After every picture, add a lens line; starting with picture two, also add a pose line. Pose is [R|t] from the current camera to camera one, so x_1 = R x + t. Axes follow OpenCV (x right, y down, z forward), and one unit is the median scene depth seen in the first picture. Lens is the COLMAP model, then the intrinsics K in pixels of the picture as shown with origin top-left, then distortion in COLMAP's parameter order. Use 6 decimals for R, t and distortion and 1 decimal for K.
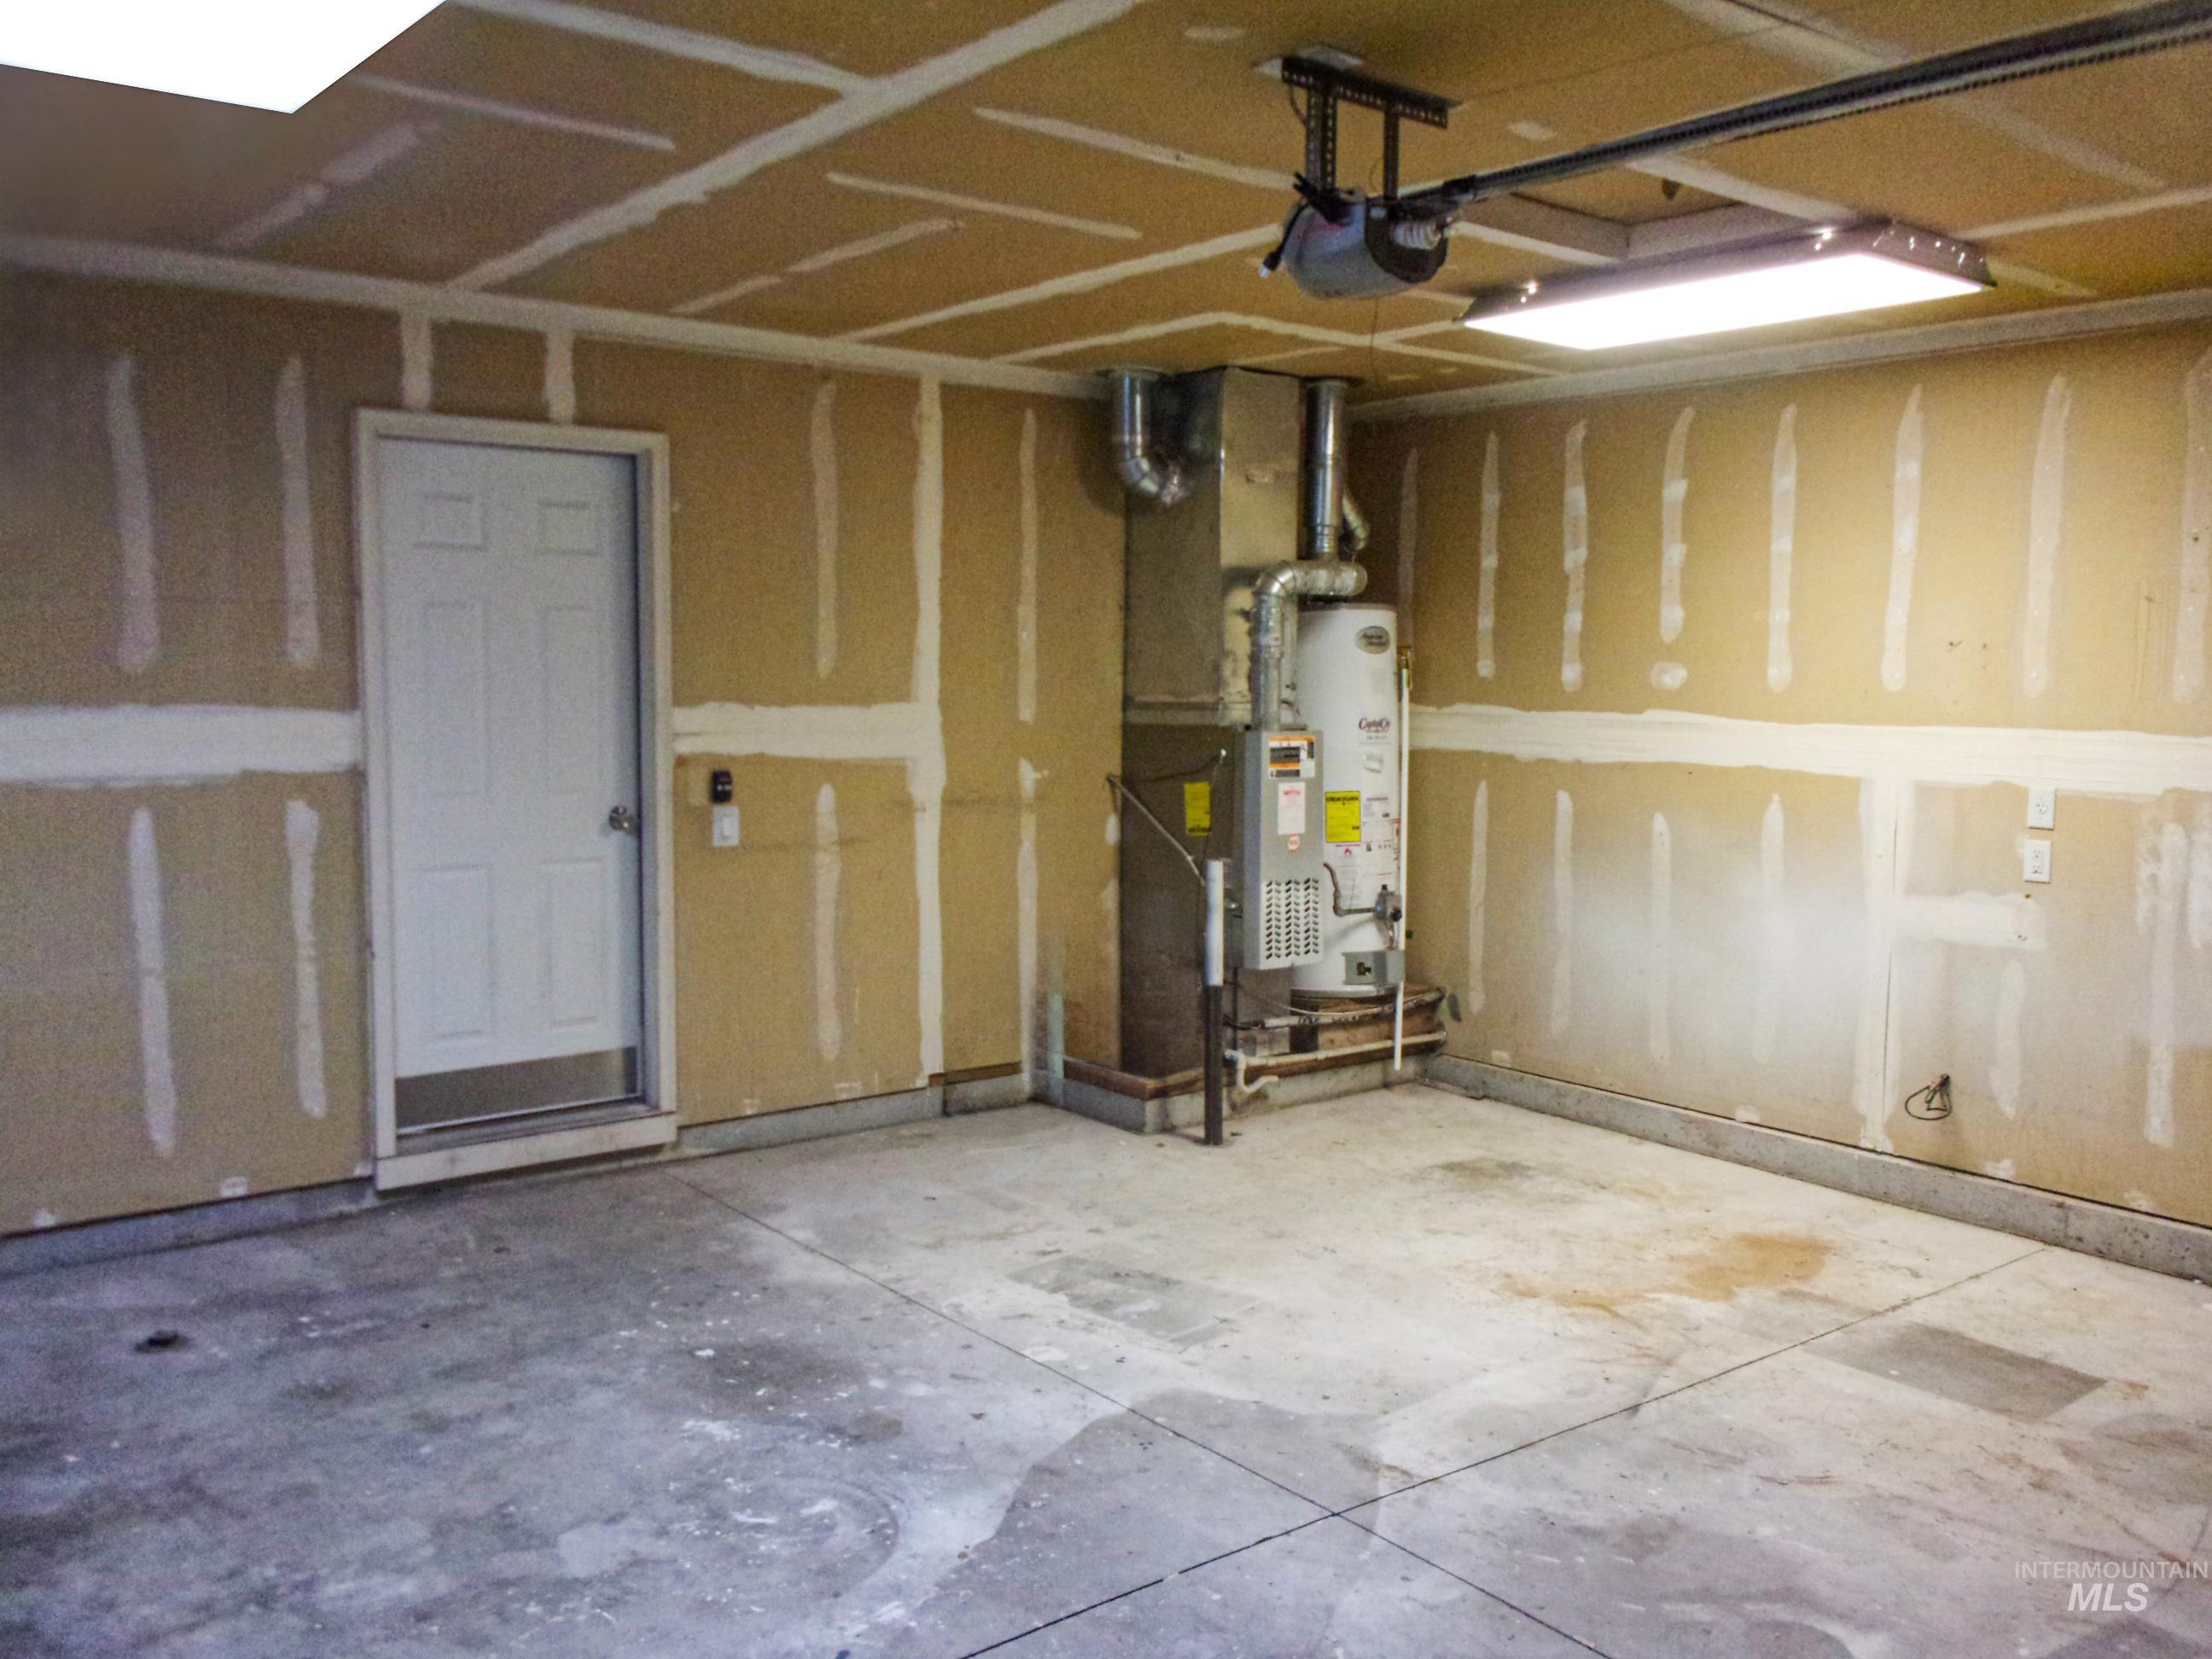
lens RADIAL K [[1869.3, 0, 1119.6], [0, 1869.3, 834.0], [0, 0, 1]] dist [0.007922, -0.000189]
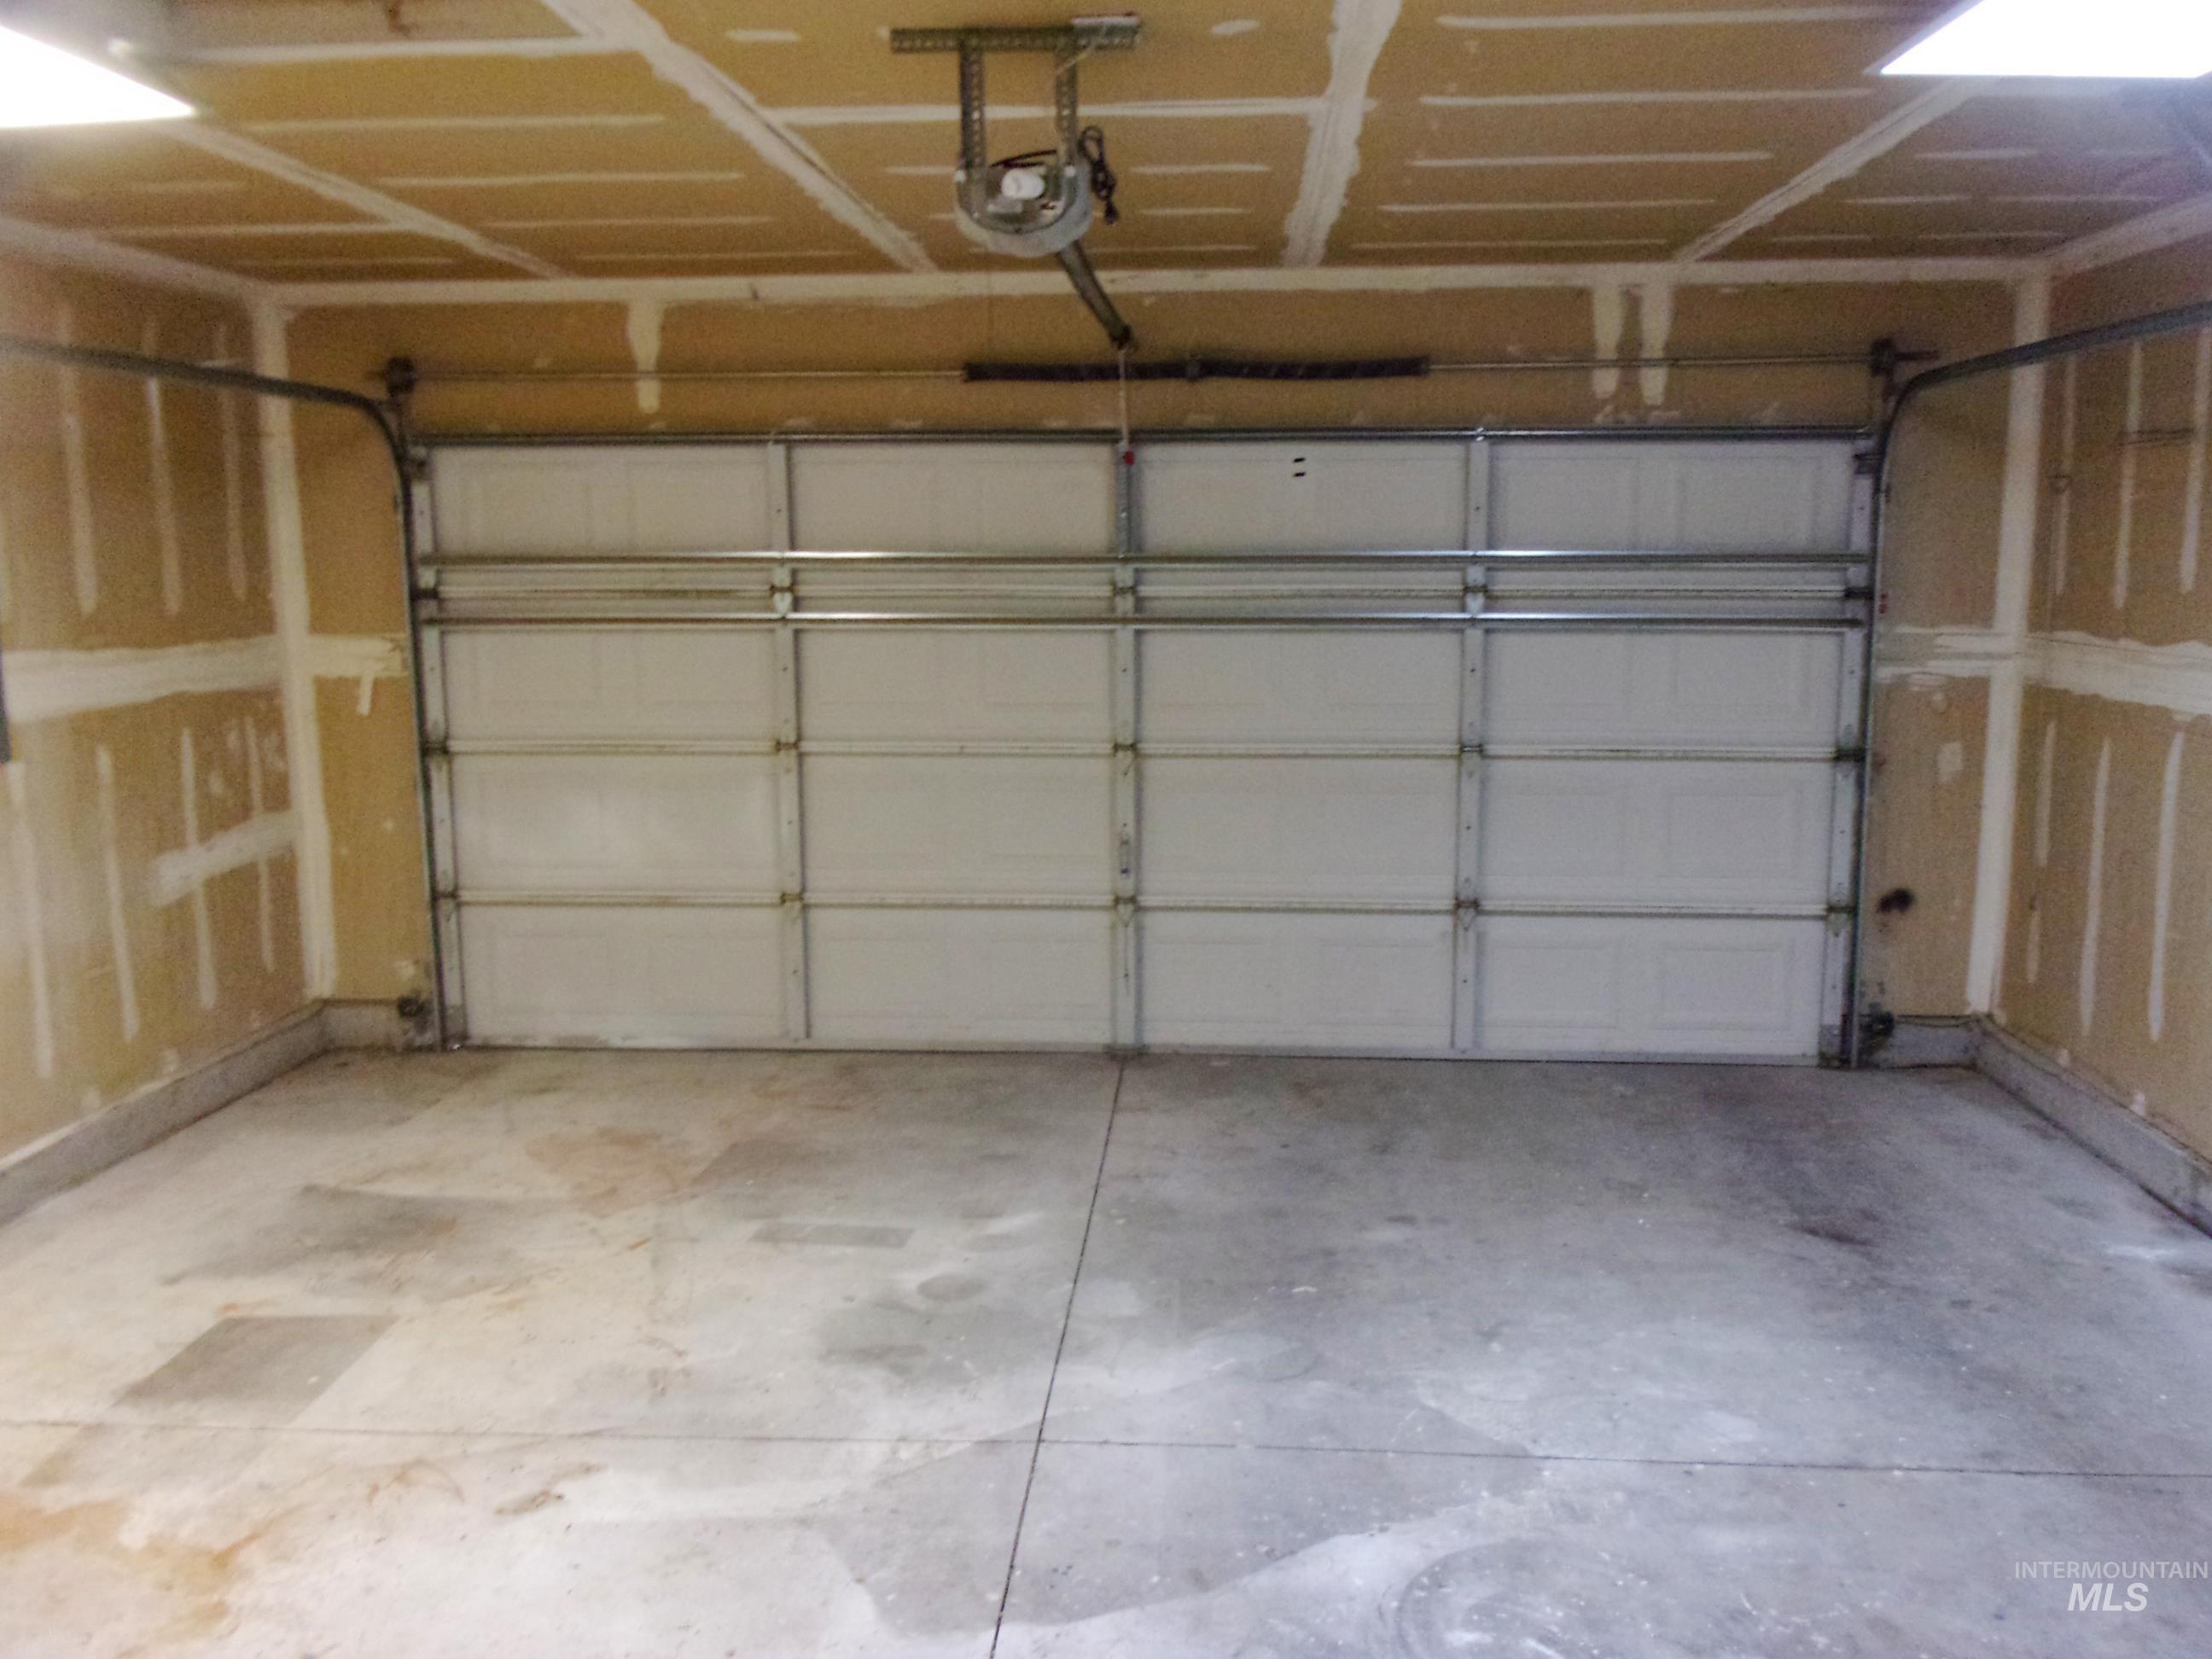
lens RADIAL K [[1869.3, 0, 1119.6], [0, 1869.3, 834.0], [0, 0, 1]] dist [0.007922, -0.000189]
pose [[-0.743192, -0.113664, 0.659353, -0.523748], [0.056182, 0.971383, 0.230780, -0.187054], [-0.666715, 0.208557, -0.715538, 1.525372]]
